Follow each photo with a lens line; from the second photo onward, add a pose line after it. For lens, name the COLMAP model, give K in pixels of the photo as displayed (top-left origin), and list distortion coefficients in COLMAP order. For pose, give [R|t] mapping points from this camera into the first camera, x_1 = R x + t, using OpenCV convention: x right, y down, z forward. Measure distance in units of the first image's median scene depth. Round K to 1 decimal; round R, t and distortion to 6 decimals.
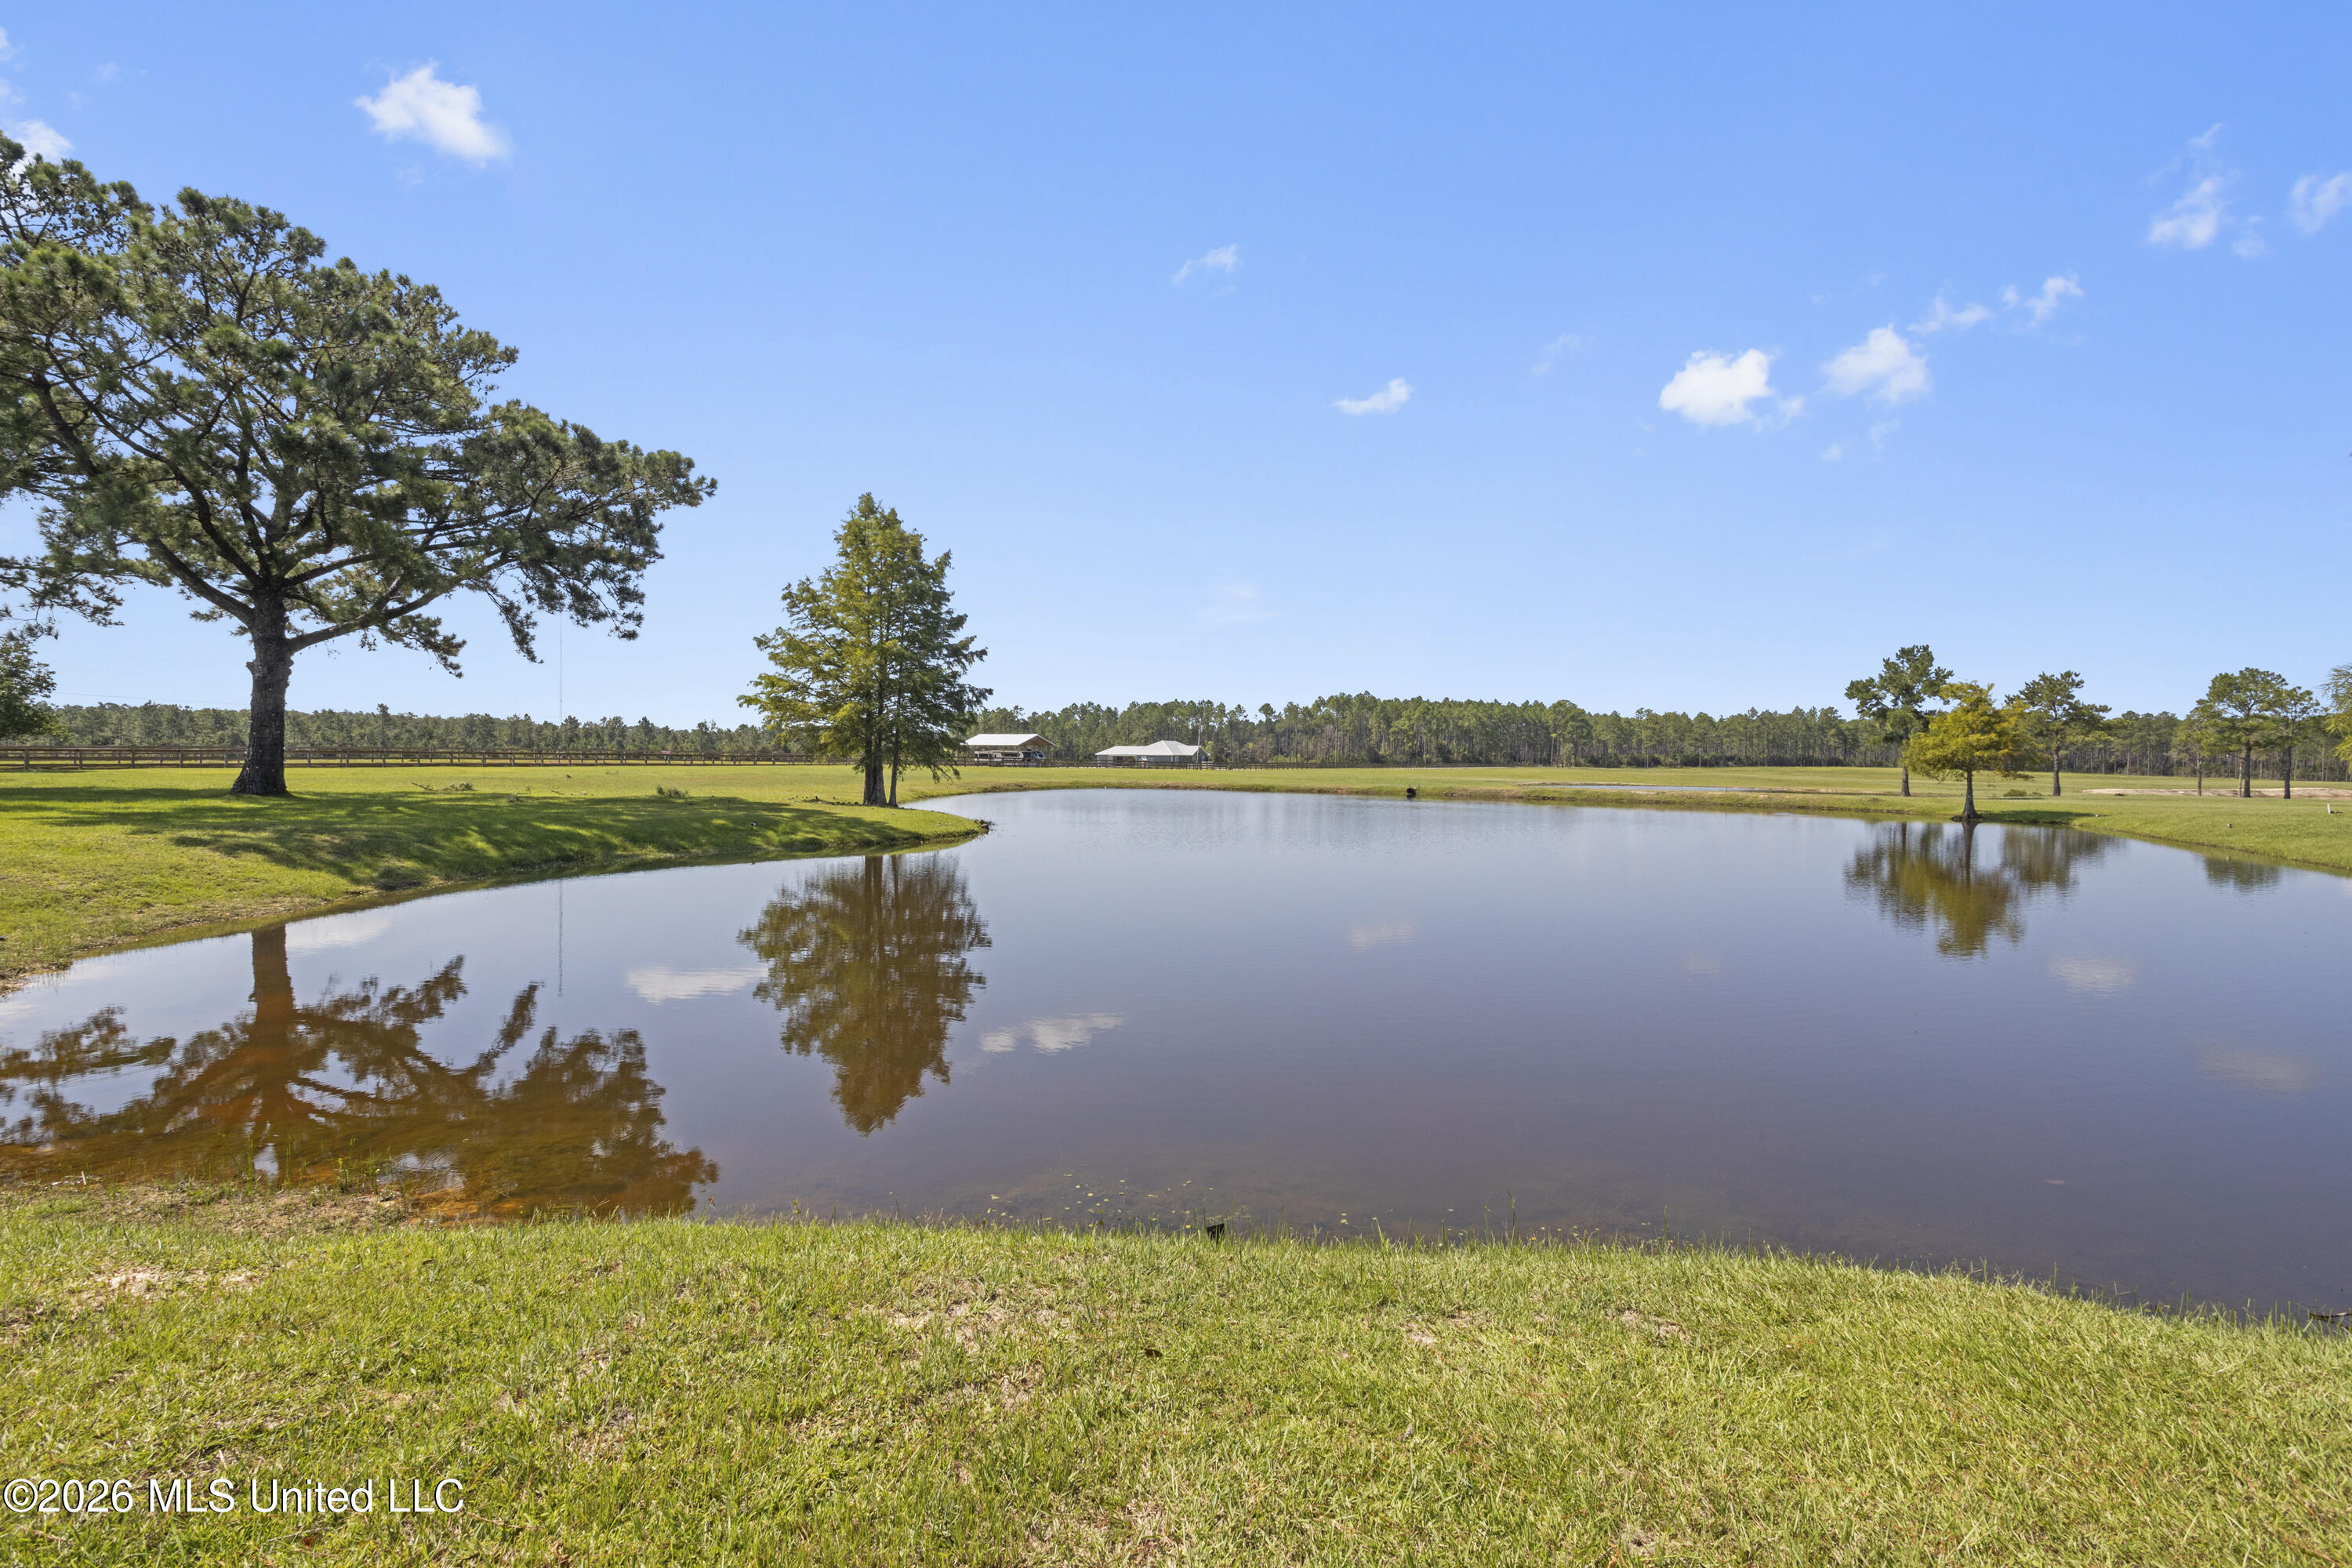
lens RADIAL K [[1167.6, 0, 1171.2], [0, 1167.6, 745.1], [0, 0, 1]] dist [-0.002405, 0.001668]
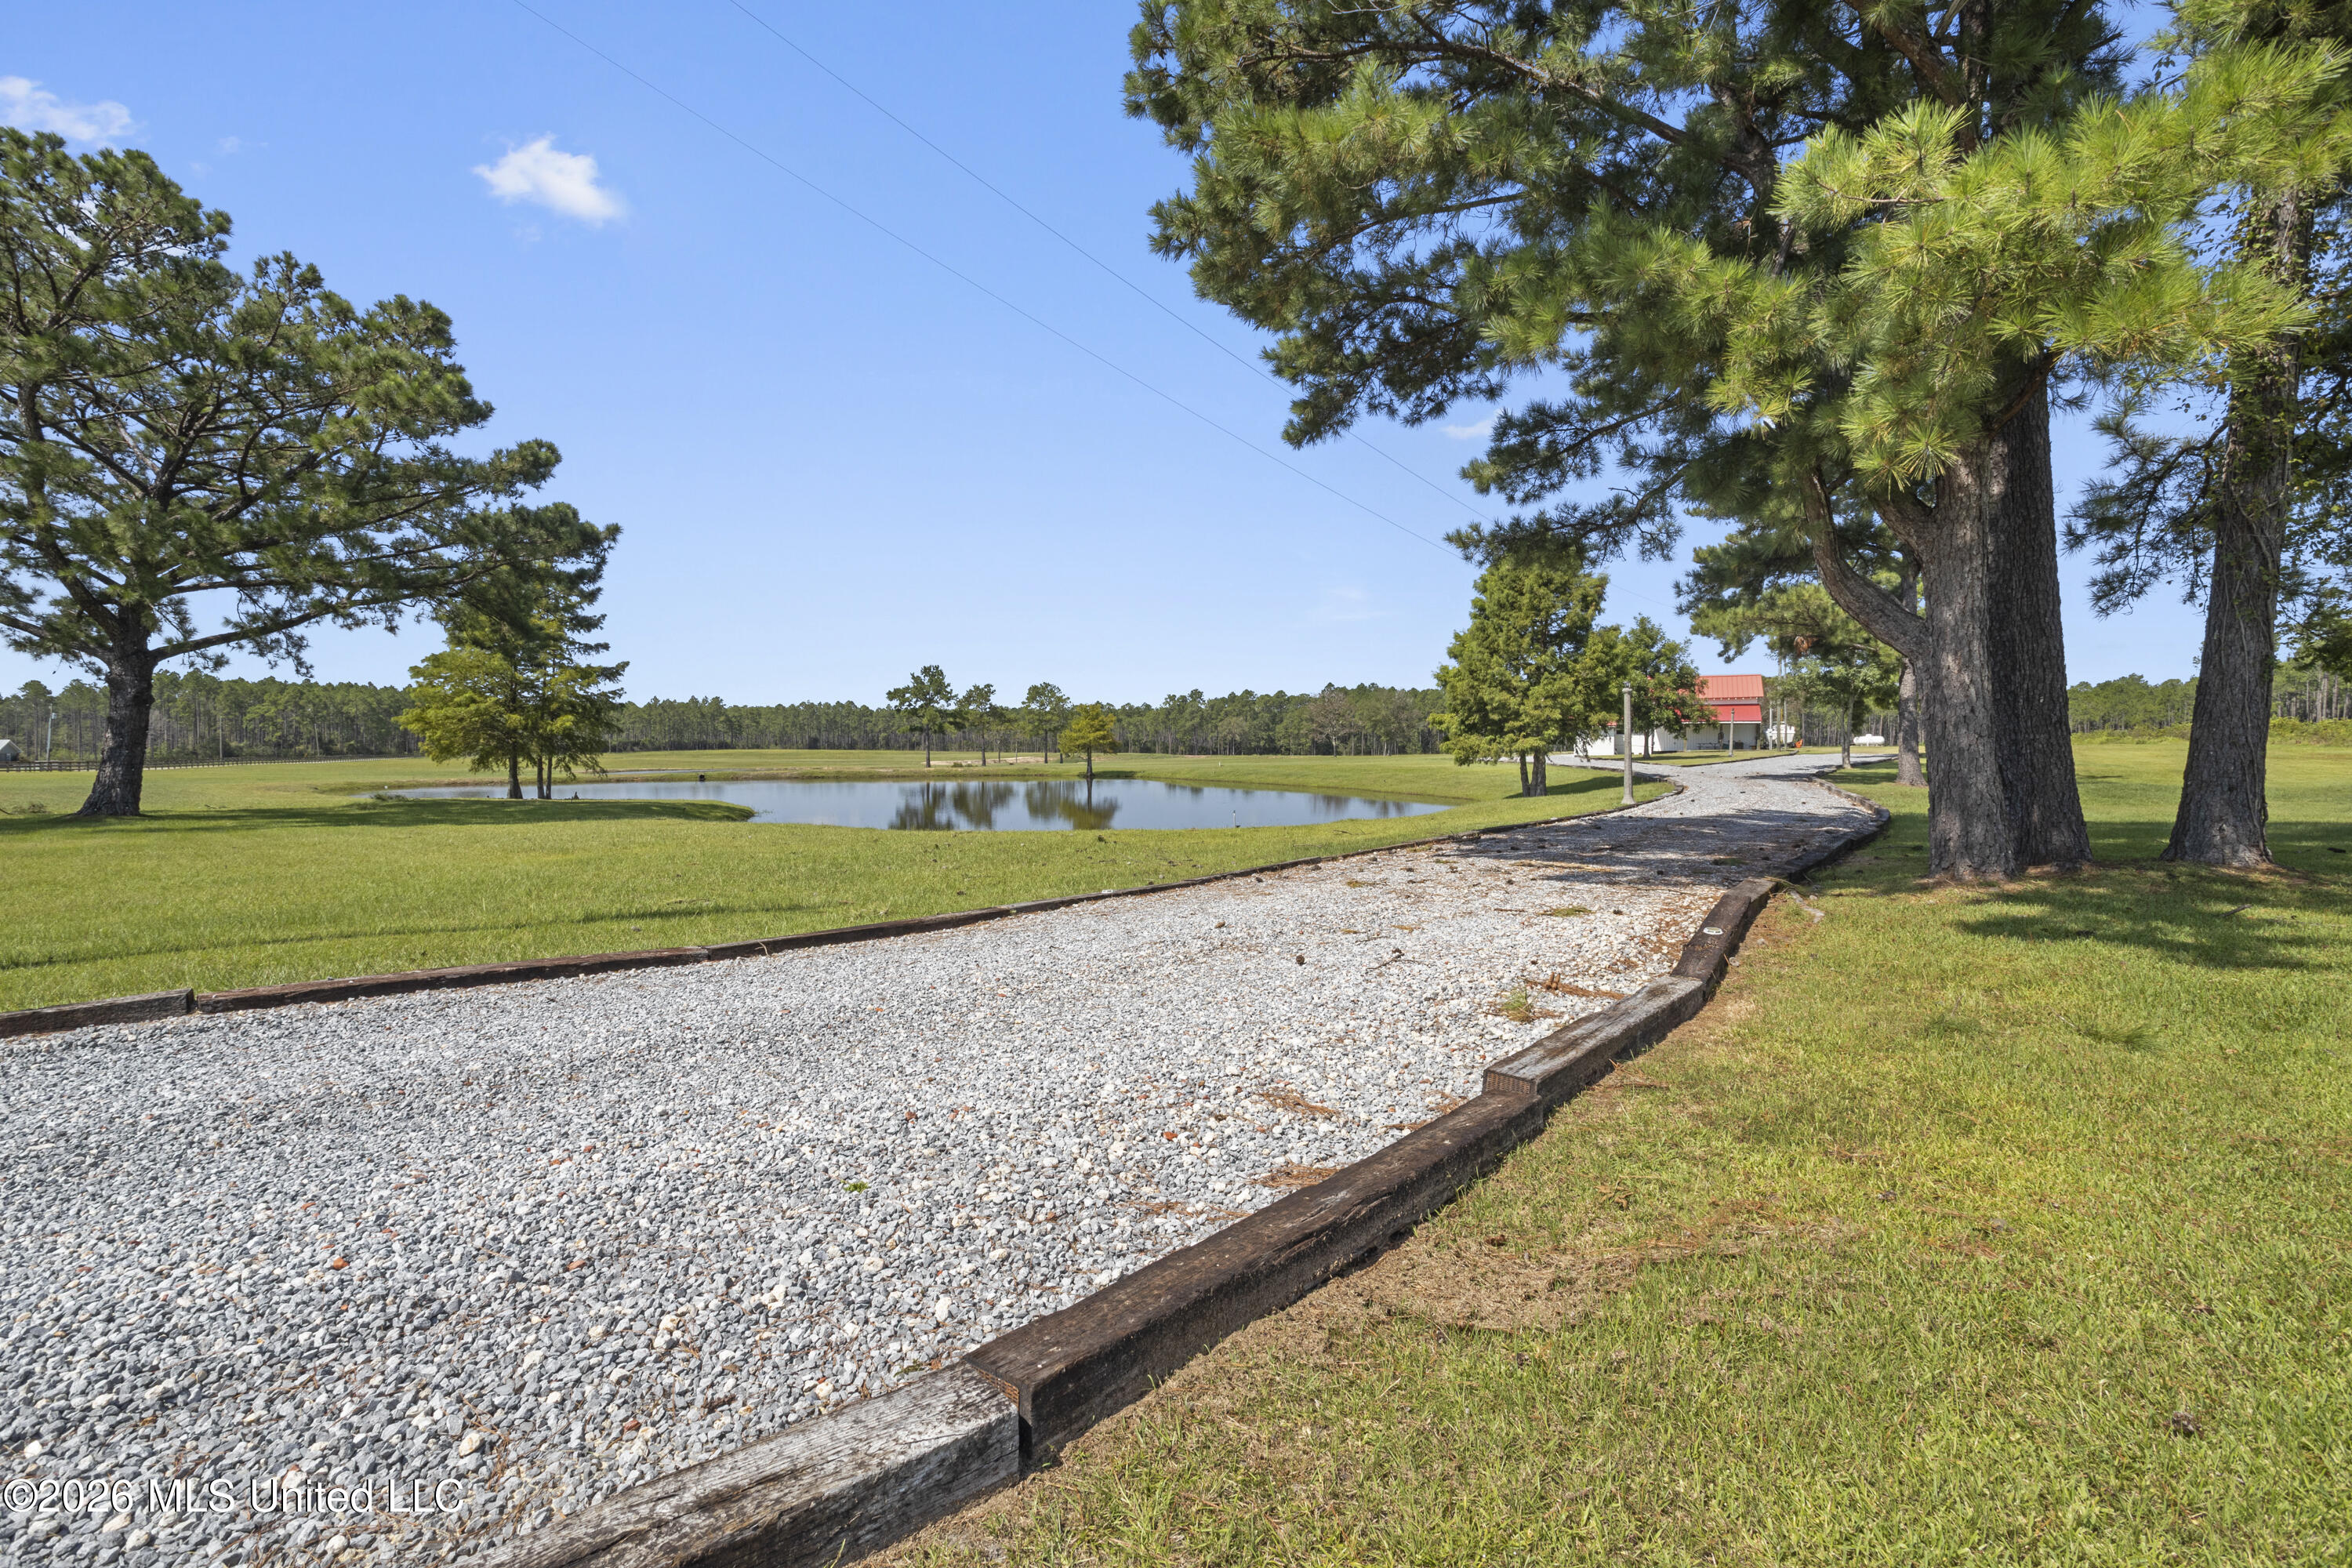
lens RADIAL K [[1167.6, 0, 1171.2], [0, 1167.6, 745.1], [0, 0, 1]] dist [-0.002405, 0.001668]
pose [[0.589858, -0.017984, 0.807307, -0.153449], [0.007031, 0.999828, 0.017135, -0.003746], [-0.807476, -0.004431, 0.589883, -0.041580]]
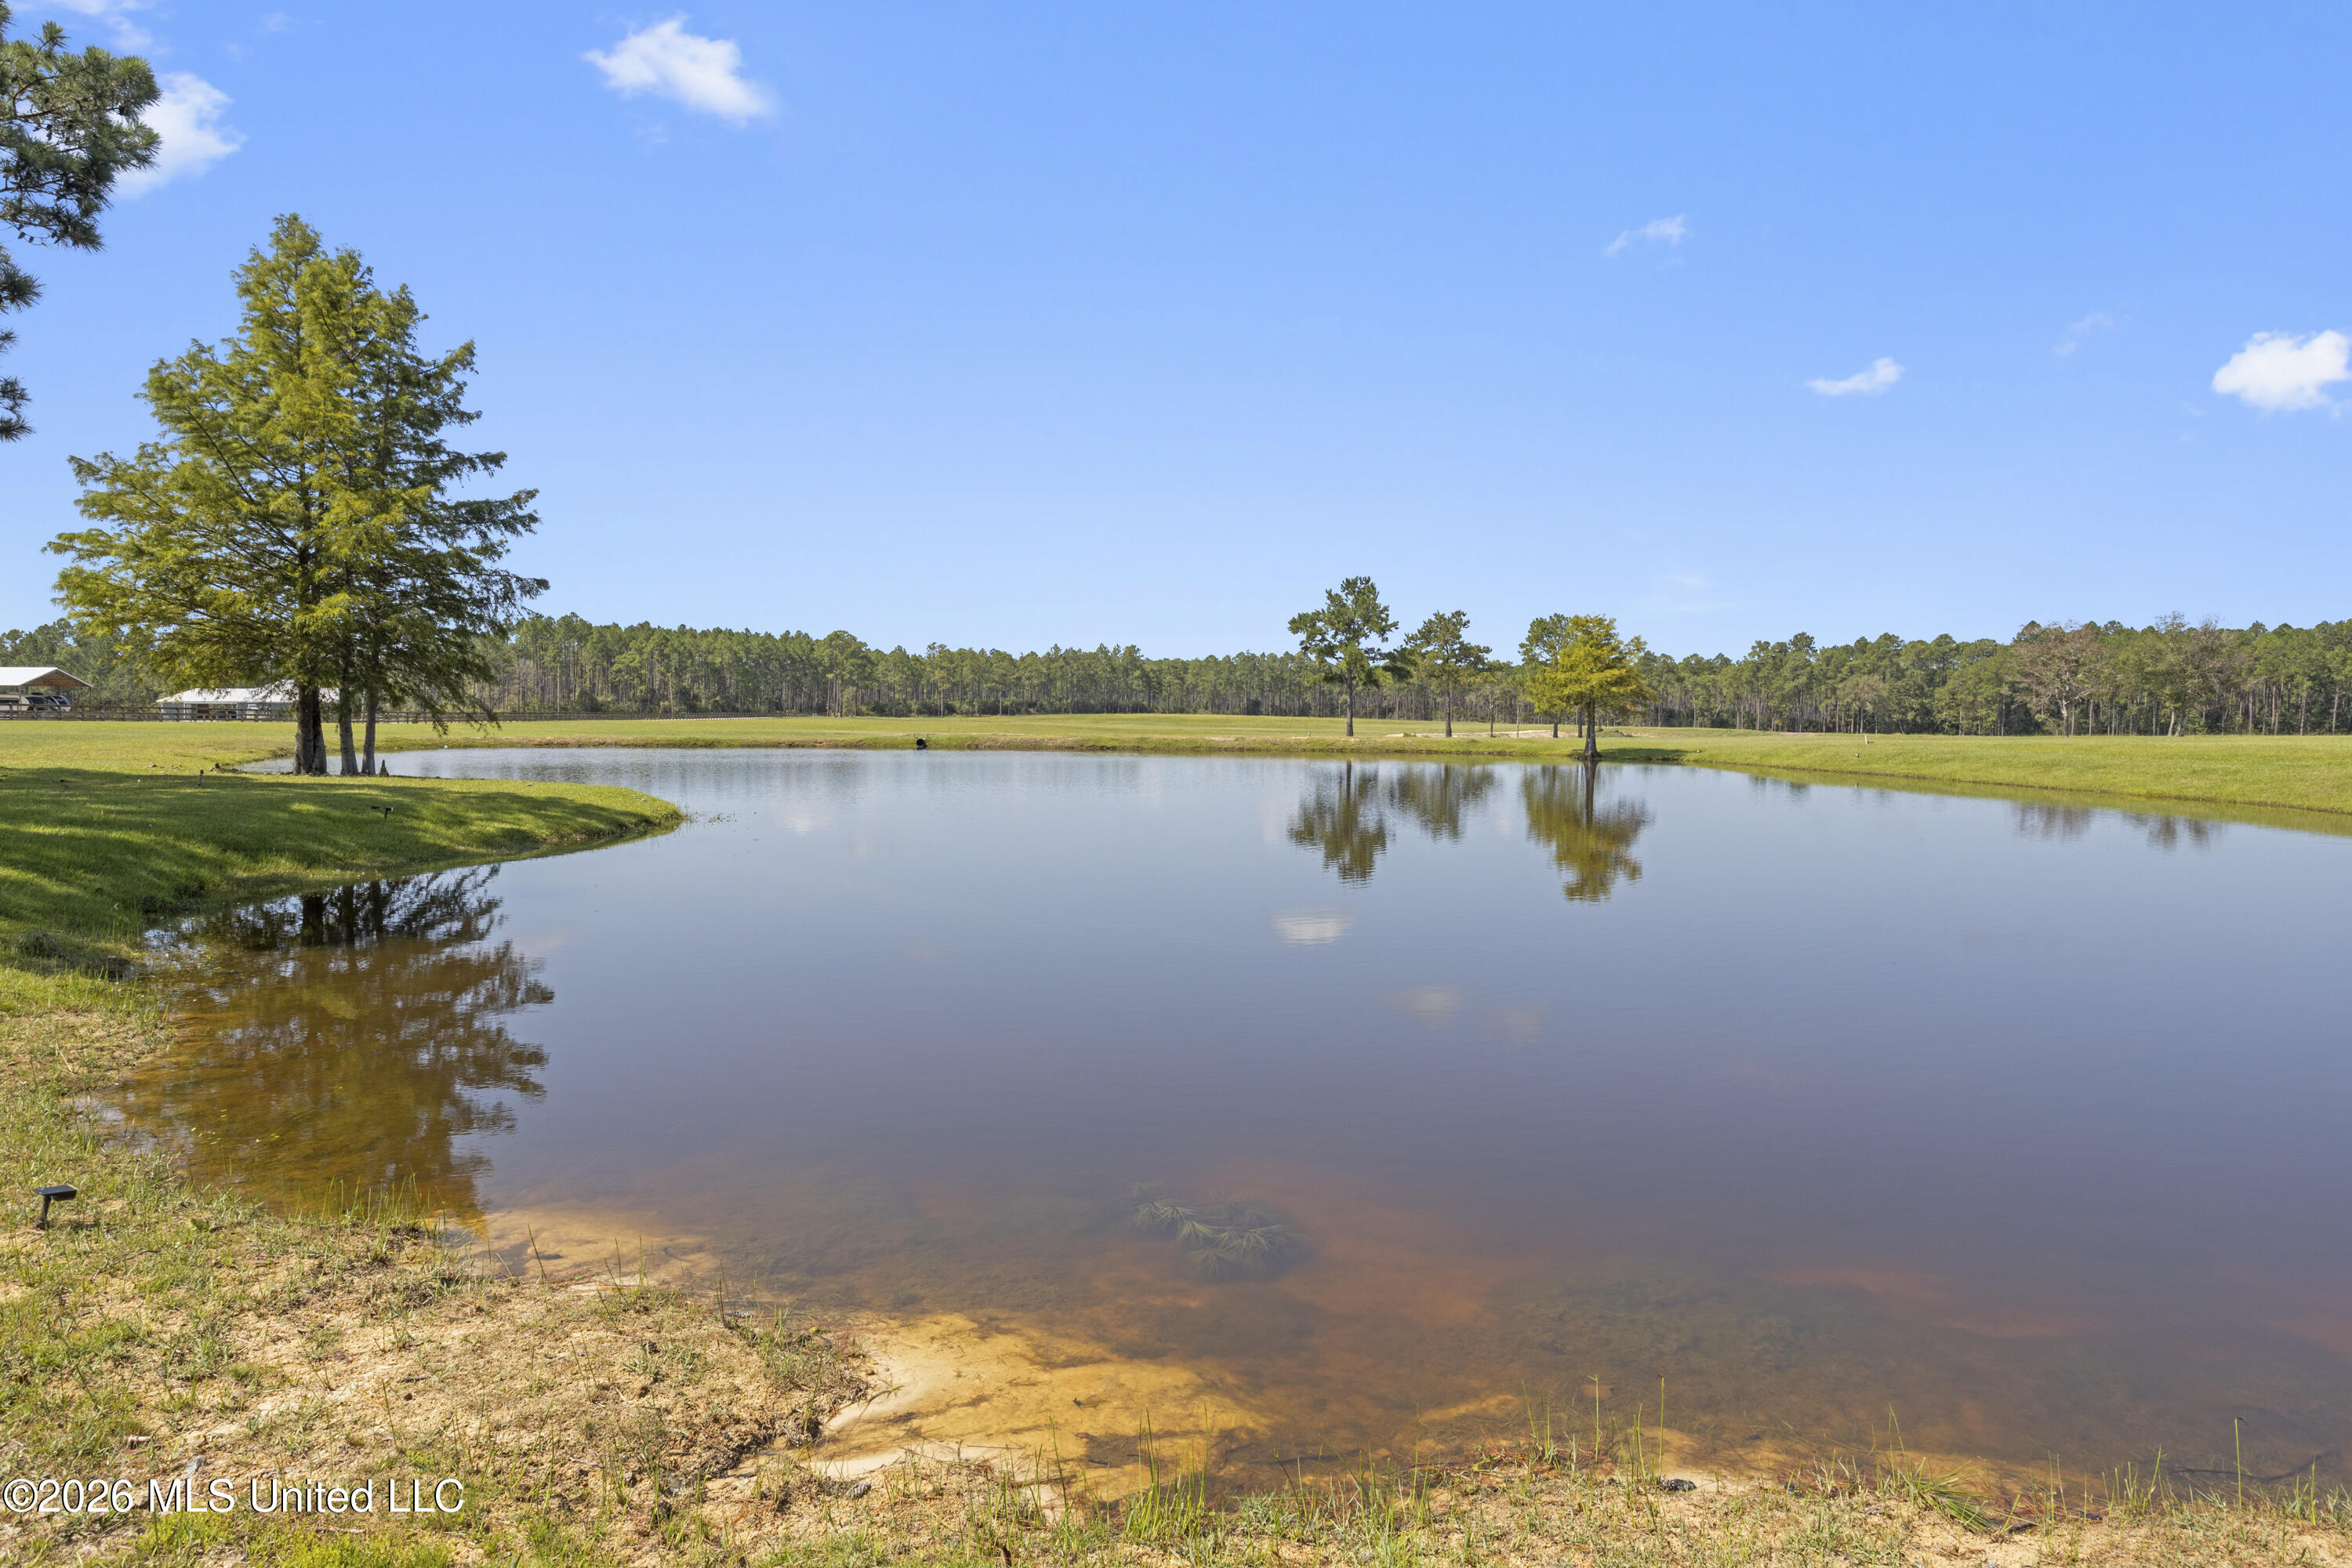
lens RADIAL K [[1533.5, 0, 1176.0], [0, 1533.5, 784.0], [0, 0, 1]] dist [-0.006263, 0.000208]
pose [[0.838561, -0.031744, 0.543883, -0.059347], [-0.001664, 0.998147, 0.060823, 0.001671], [-0.544806, -0.051909, 0.836954, 0.027793]]
